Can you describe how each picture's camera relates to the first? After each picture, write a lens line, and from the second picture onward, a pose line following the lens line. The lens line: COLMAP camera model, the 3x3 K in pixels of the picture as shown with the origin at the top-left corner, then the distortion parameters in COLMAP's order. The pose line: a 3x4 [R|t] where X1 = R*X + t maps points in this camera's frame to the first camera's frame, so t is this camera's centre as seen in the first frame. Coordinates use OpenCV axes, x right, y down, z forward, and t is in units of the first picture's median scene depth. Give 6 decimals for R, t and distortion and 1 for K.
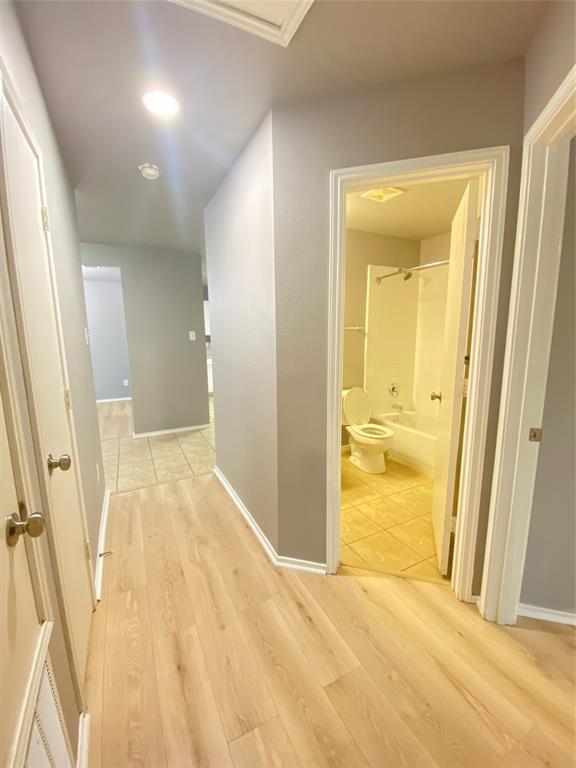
lens RADIAL K [[314.8, 0, 276.5], [0, 314.8, 383.1], [0, 0, 1]] dist [0.005808, -0.012009]
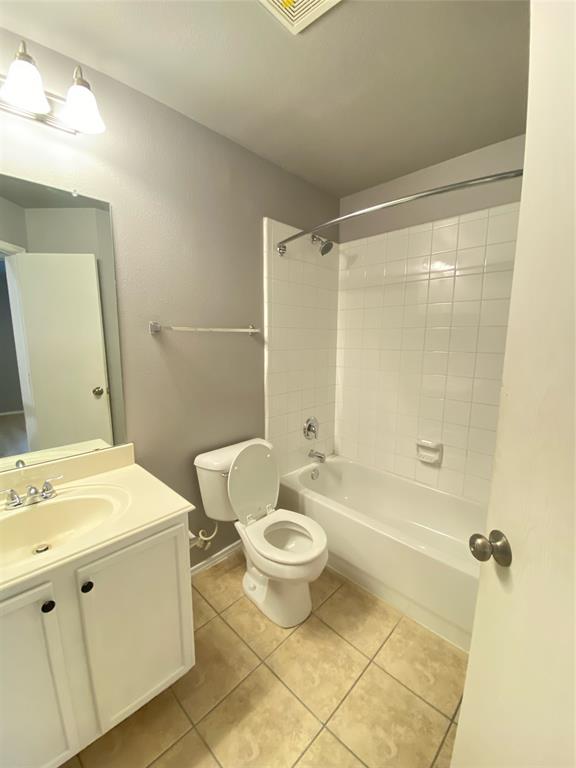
lens RADIAL K [[314.8, 0, 282.2], [0, 314.8, 388.3], [0, 0, 1]] dist [0.005808, -0.012009]
pose [[0.945432, -0.039729, 0.323389, 0.123843], [0.037957, 0.999210, 0.011789, -0.075101], [-0.323602, 0.001129, 0.946193, 0.443480]]
